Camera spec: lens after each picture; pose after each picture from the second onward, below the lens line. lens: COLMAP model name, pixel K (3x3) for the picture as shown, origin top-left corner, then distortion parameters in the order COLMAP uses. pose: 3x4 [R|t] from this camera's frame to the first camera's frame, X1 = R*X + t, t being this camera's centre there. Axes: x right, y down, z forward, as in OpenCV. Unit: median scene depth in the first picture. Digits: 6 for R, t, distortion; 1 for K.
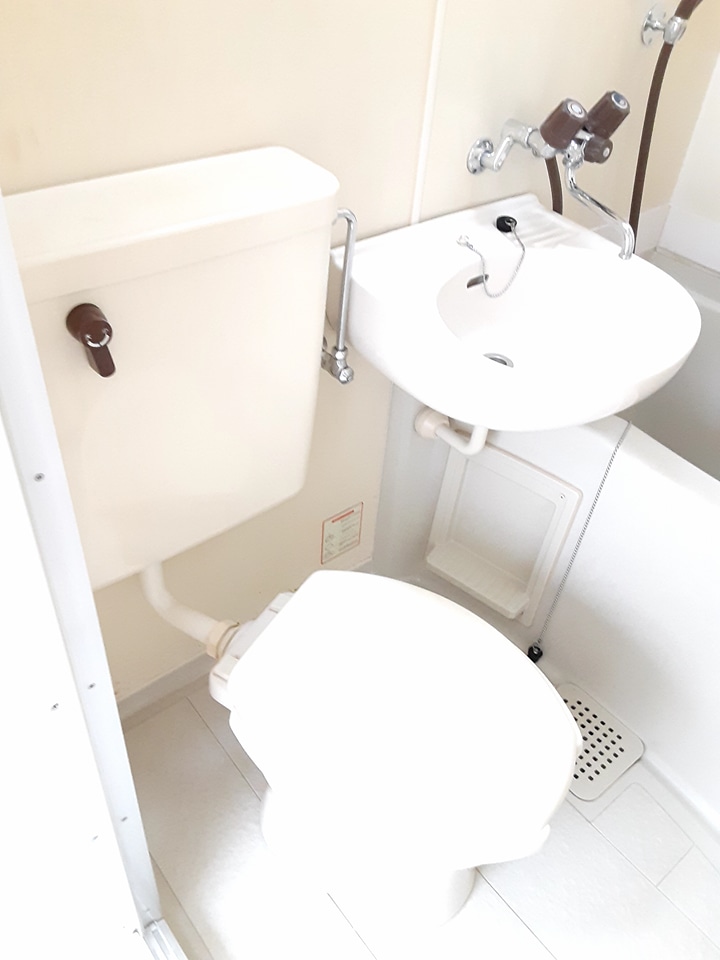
lens RADIAL K [[764.7, 0, 352.1], [0, 764.7, 483.6], [0, 0, 1]] dist [0.105976, -0.154757]
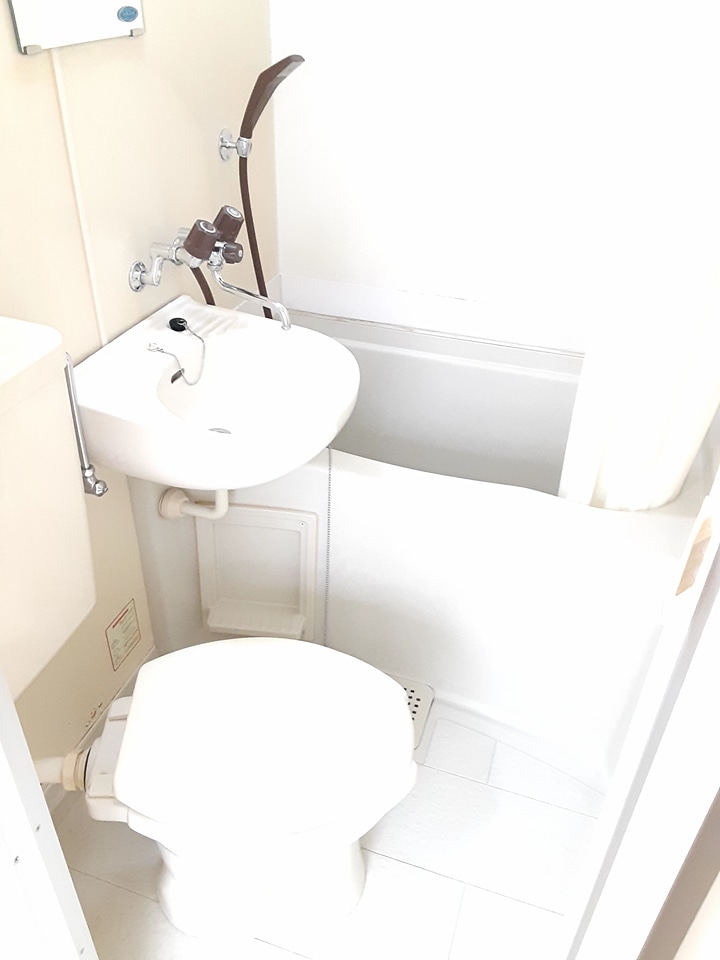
lens RADIAL K [[764.7, 0, 352.1], [0, 764.7, 483.6], [0, 0, 1]] dist [0.105976, -0.154757]
pose [[0.846187, -0.338127, 0.411871, -0.146242], [0.371711, 0.928347, -0.001550, -0.011042], [-0.381835, 0.154408, 0.911241, -0.135150]]
